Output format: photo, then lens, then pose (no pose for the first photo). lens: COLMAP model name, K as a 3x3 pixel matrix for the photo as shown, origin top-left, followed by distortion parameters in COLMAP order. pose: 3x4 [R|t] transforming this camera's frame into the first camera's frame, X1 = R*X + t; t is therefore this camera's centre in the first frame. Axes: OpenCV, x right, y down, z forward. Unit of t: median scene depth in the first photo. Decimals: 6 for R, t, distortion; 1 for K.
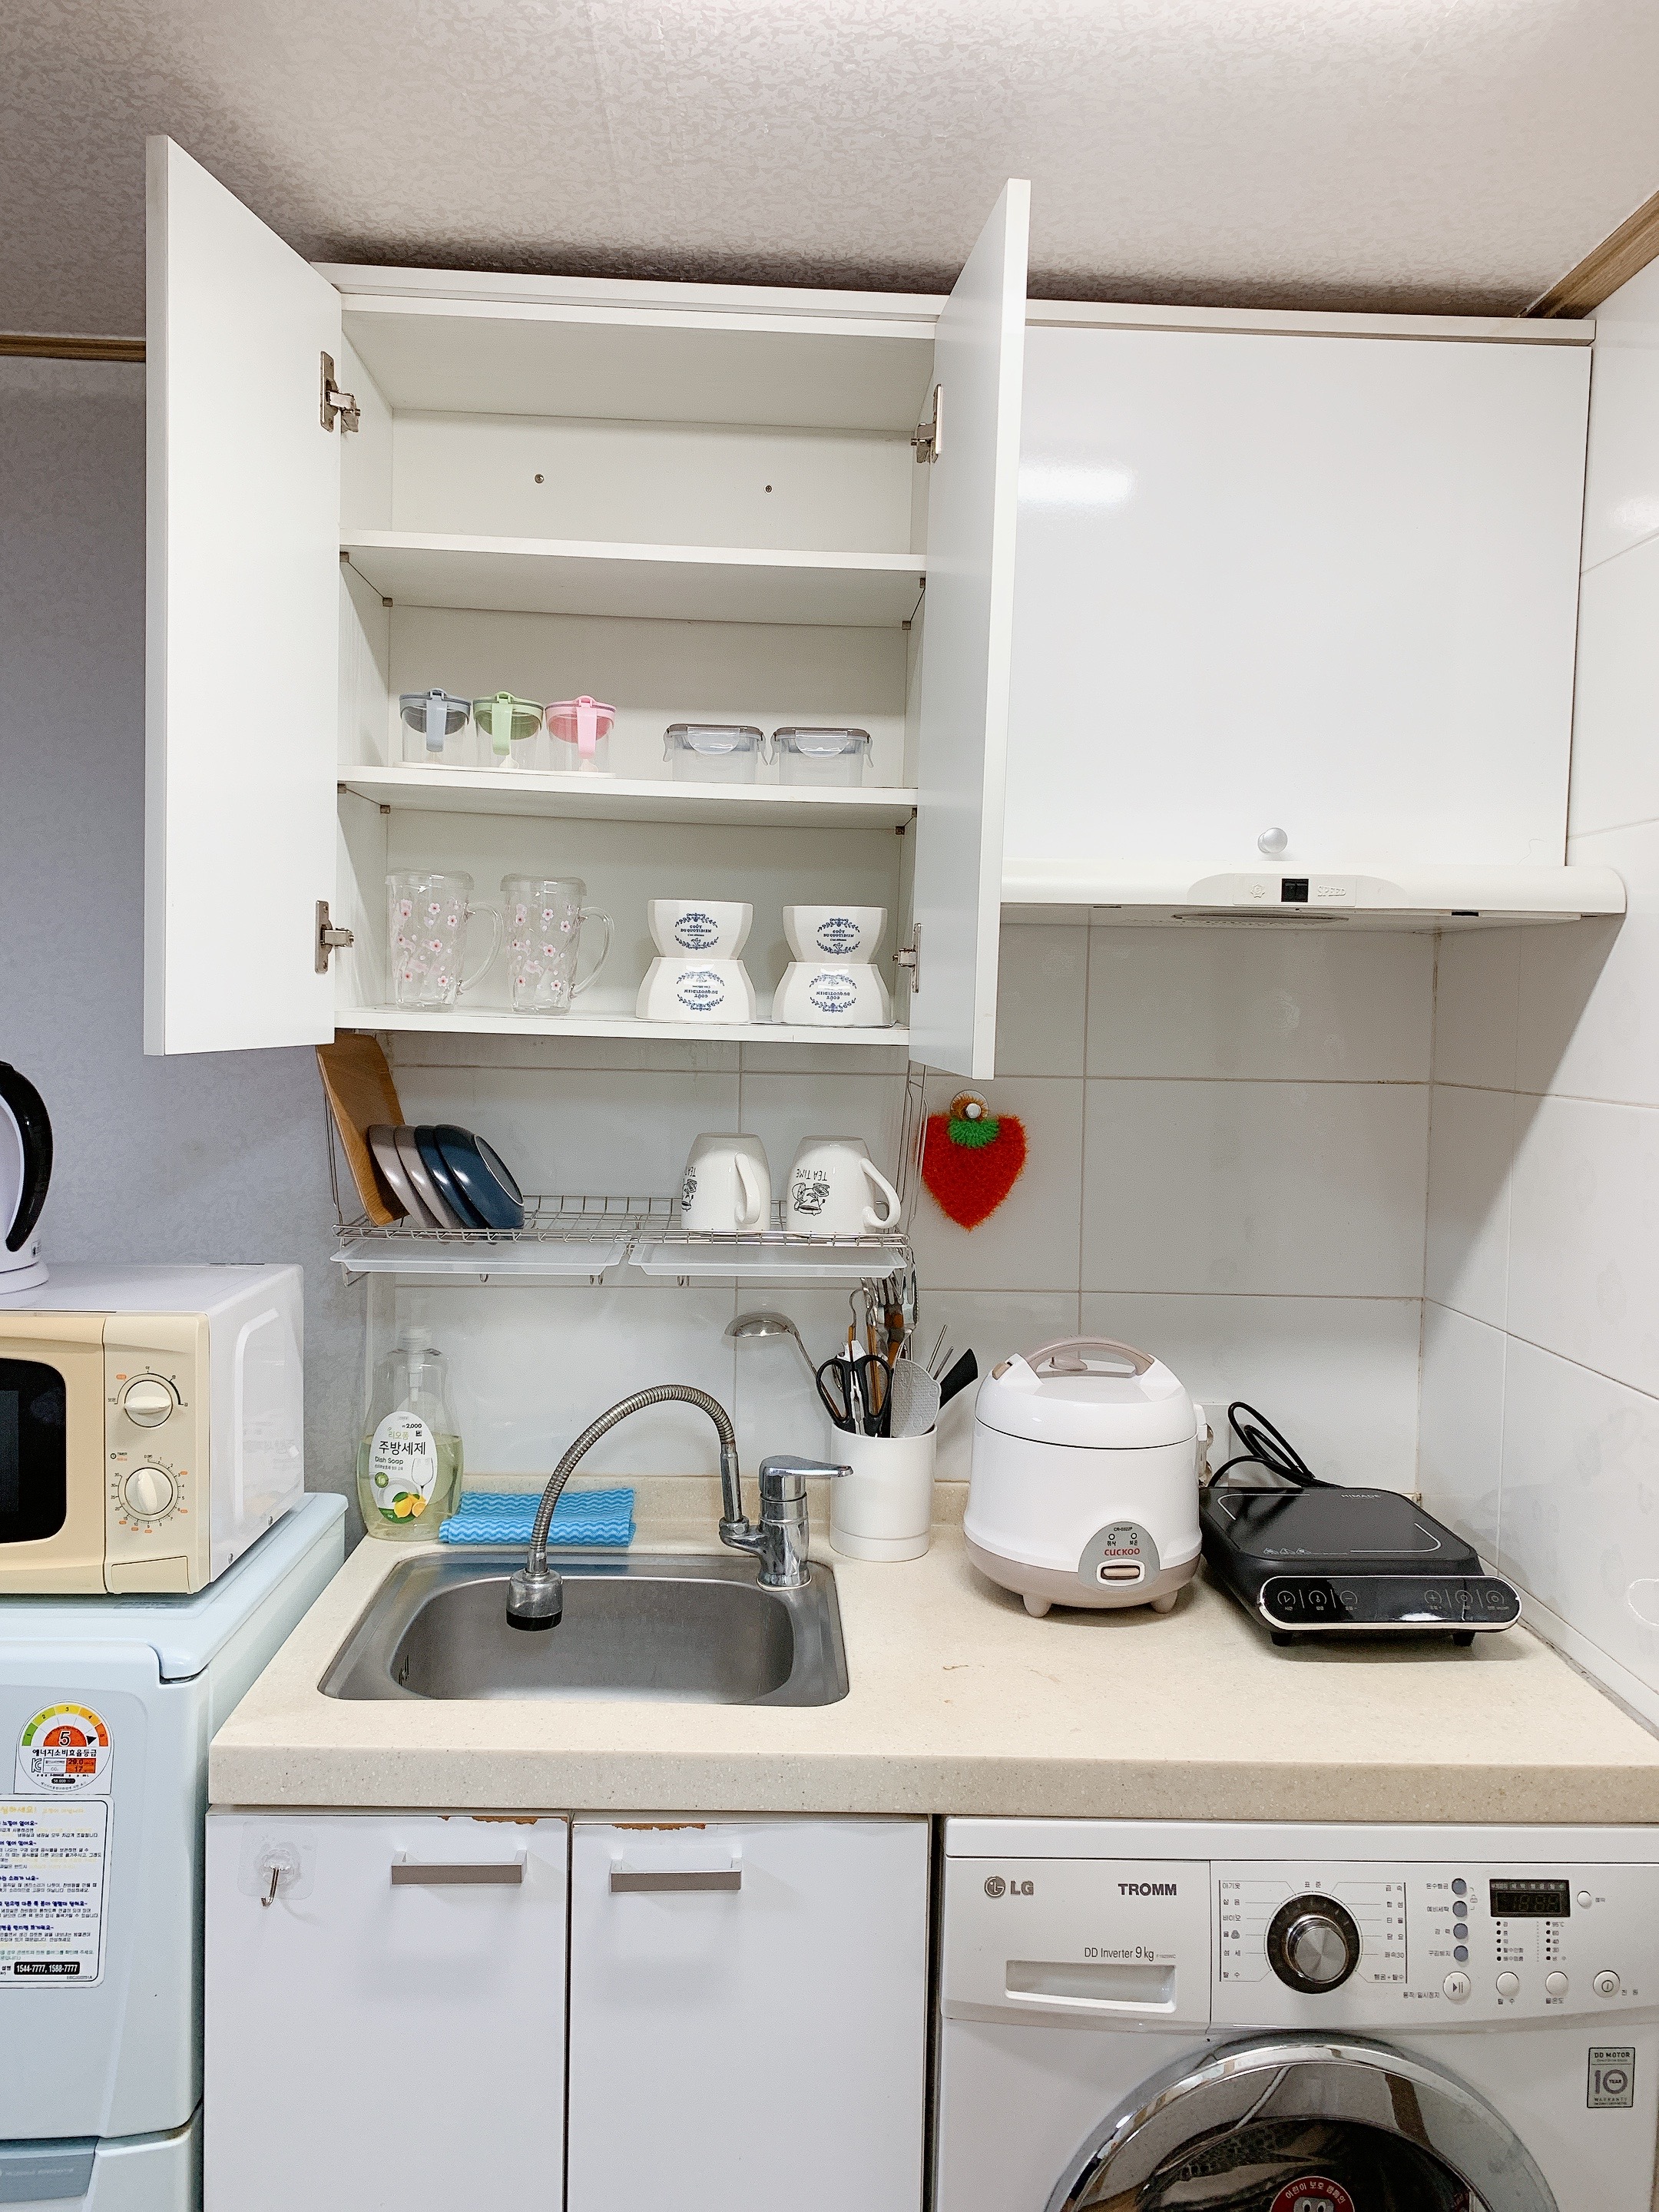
lens RADIAL K [[1693.5, 0, 820.3], [0, 1693.5, 1077.6], [0, 0, 1]] dist [0.043544, -0.054140]
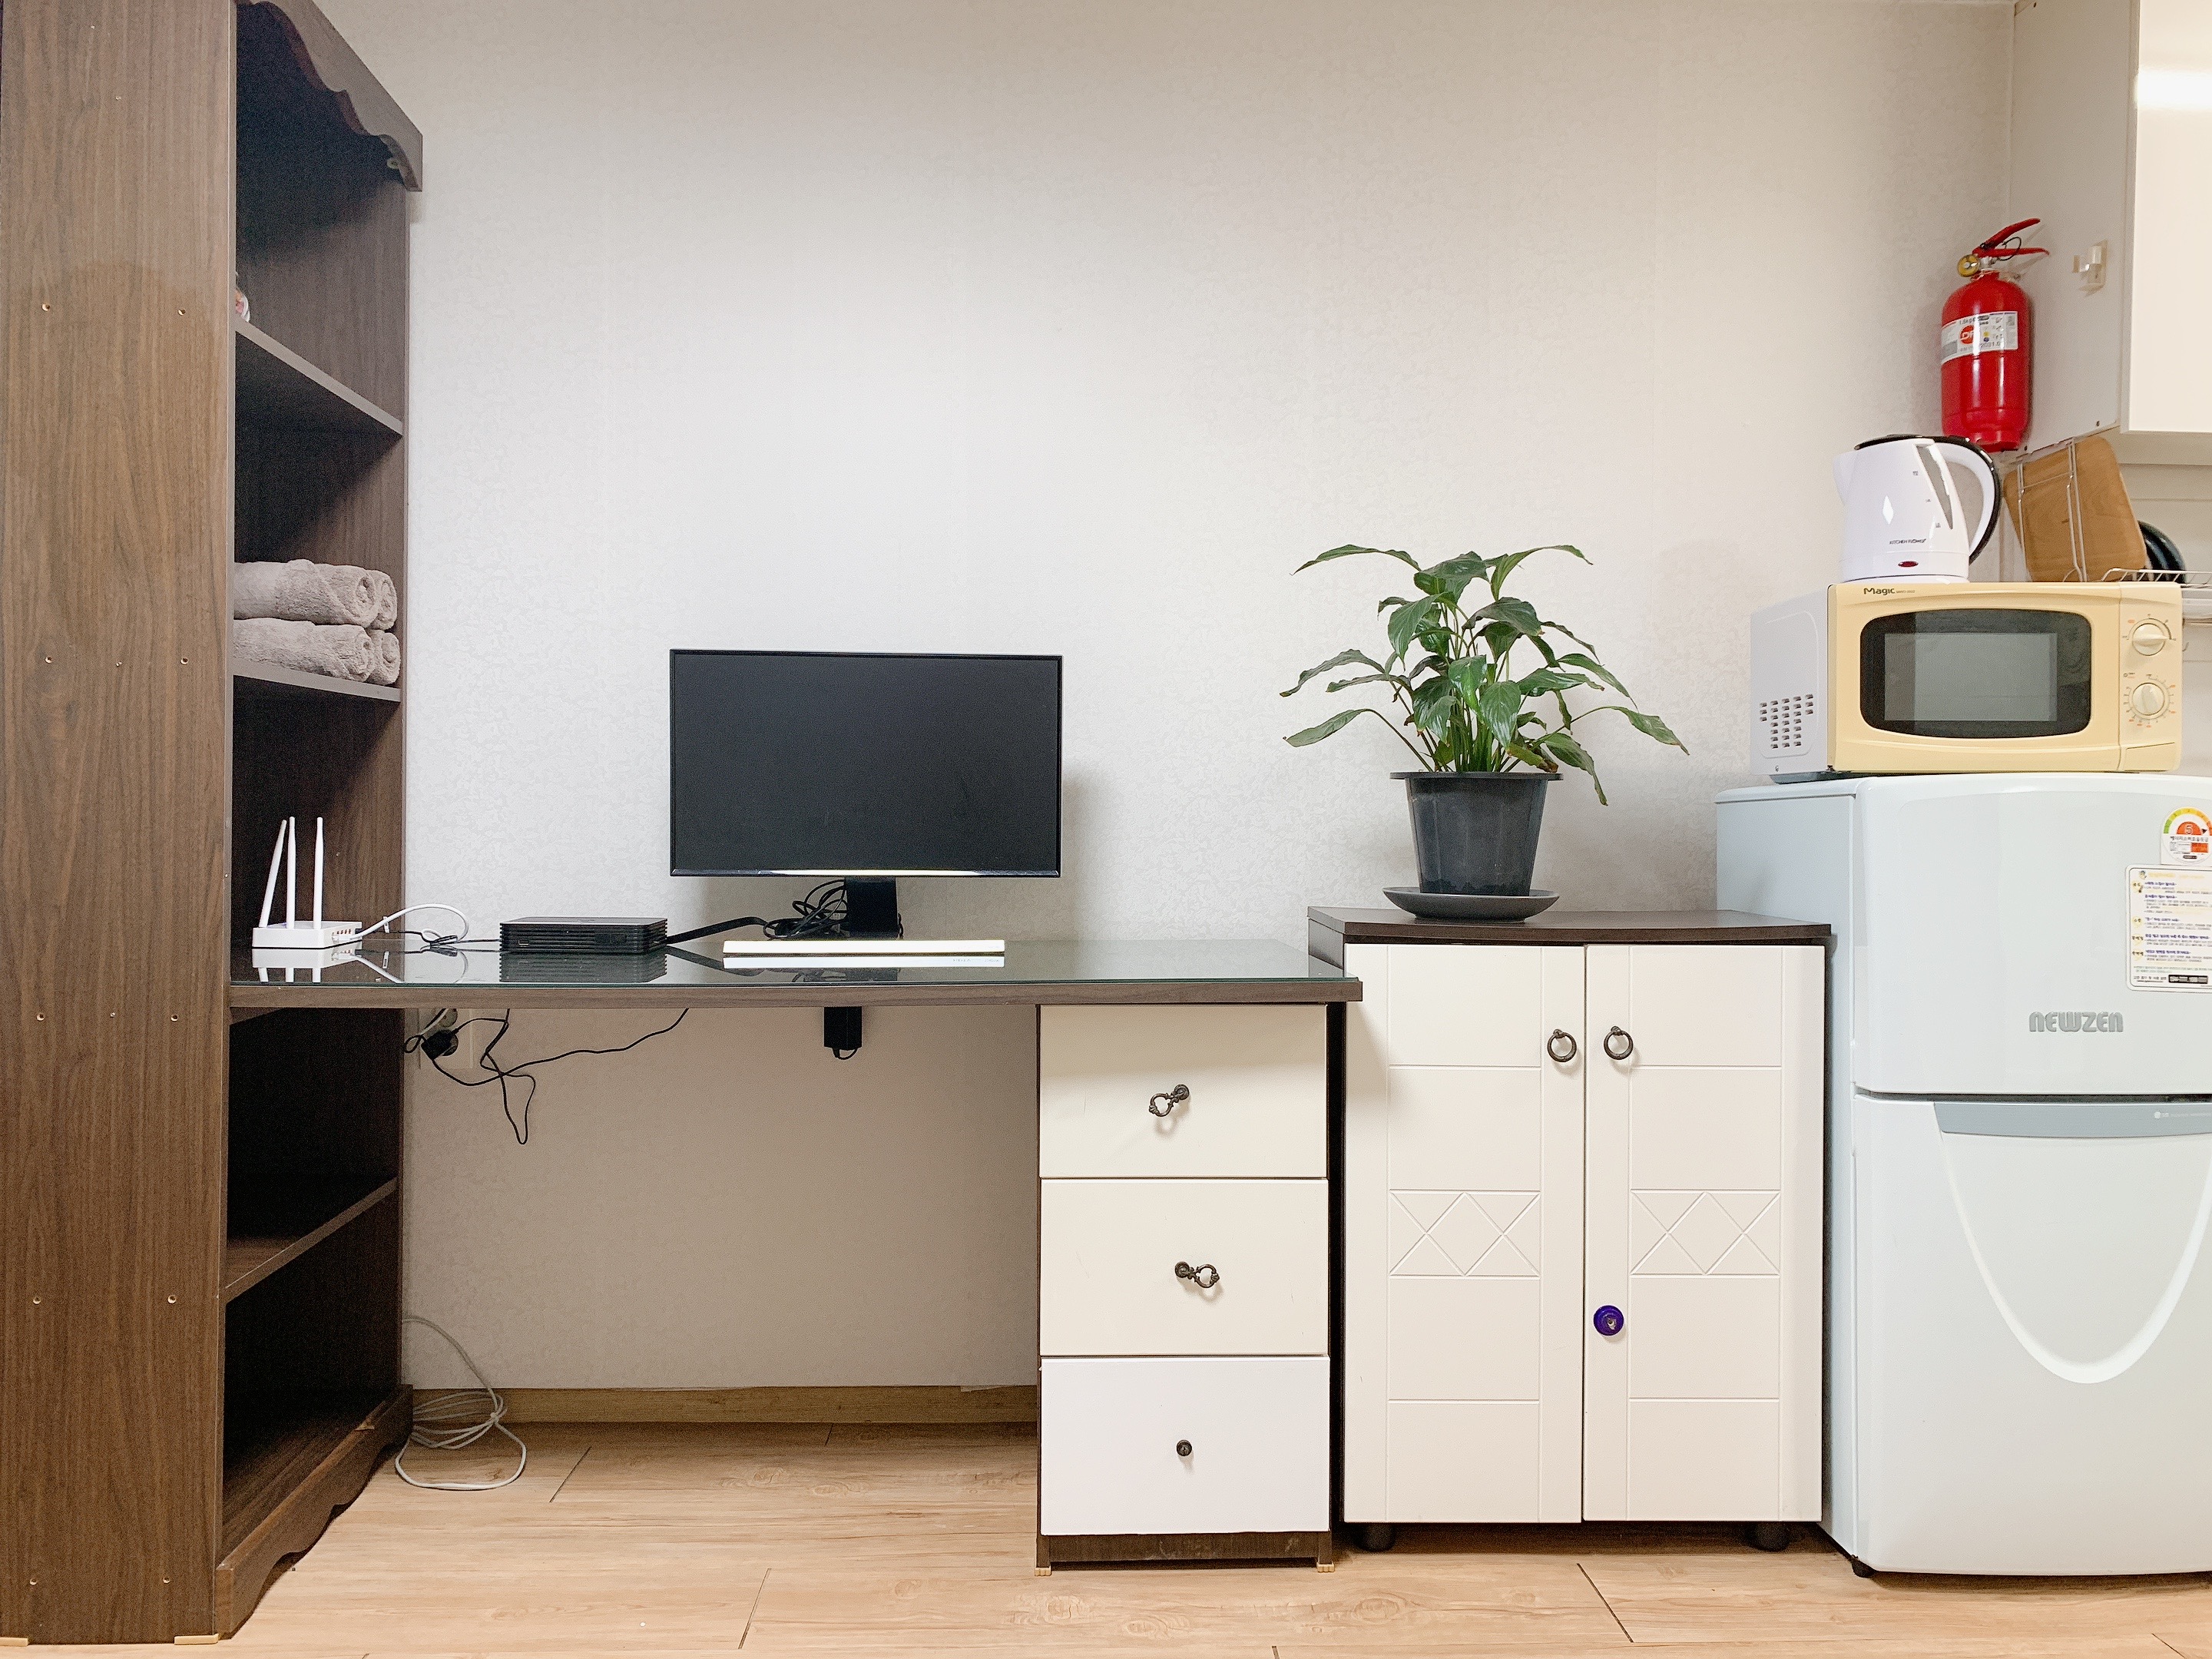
lens RADIAL K [[1645.4, 0, 1106.0], [0, 1645.4, 829.5], [0, 0, 1]] dist [0.044430, -0.063582]
pose [[0.999654, -0.014972, -0.021625, -1.259430], [0.014186, 0.999249, -0.036061, 0.391711], [0.022148, 0.035742, 0.999116, -0.450045]]
